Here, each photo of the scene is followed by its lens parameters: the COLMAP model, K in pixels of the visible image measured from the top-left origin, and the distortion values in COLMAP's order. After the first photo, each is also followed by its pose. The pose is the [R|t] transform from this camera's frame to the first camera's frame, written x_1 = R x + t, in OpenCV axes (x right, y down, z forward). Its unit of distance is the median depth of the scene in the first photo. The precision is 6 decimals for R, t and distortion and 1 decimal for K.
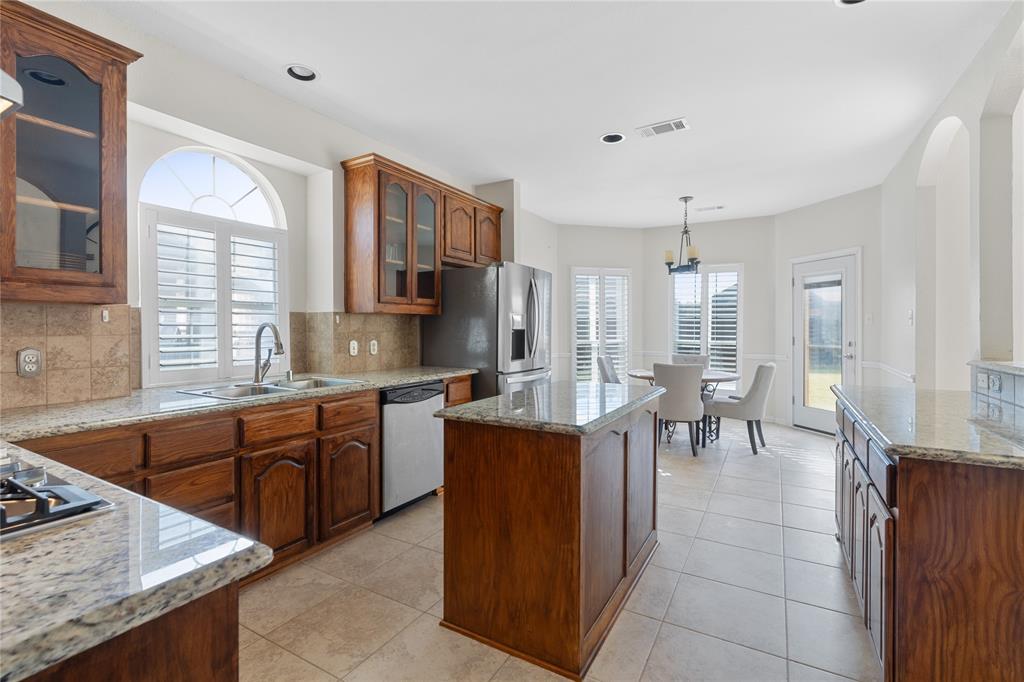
lens RADIAL K [[468.7, 0, 515.3], [0, 468.7, 330.4], [0, 0, 1]] dist [-0.005587, -0.000098]
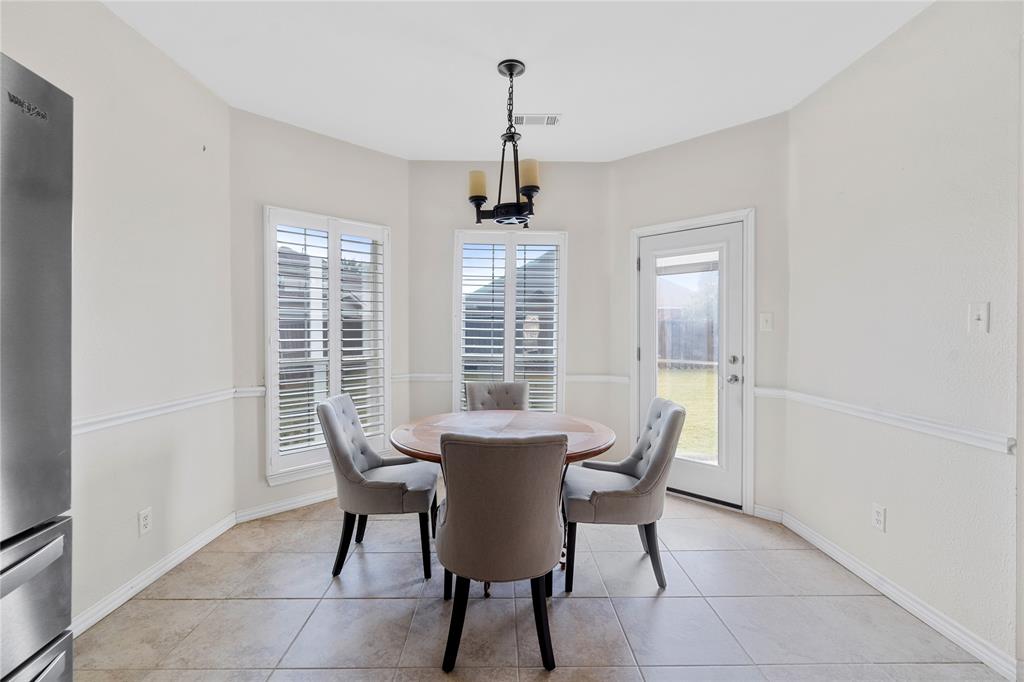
lens RADIAL K [[468.7, 0, 520.6], [0, 468.7, 335.4], [0, 0, 1]] dist [-0.005587, -0.000098]
pose [[0.857796, -0.005283, 0.513963, 0.115158], [0.002794, 0.999980, 0.005615, -0.007761], [-0.513983, -0.003381, 0.857794, 0.536974]]
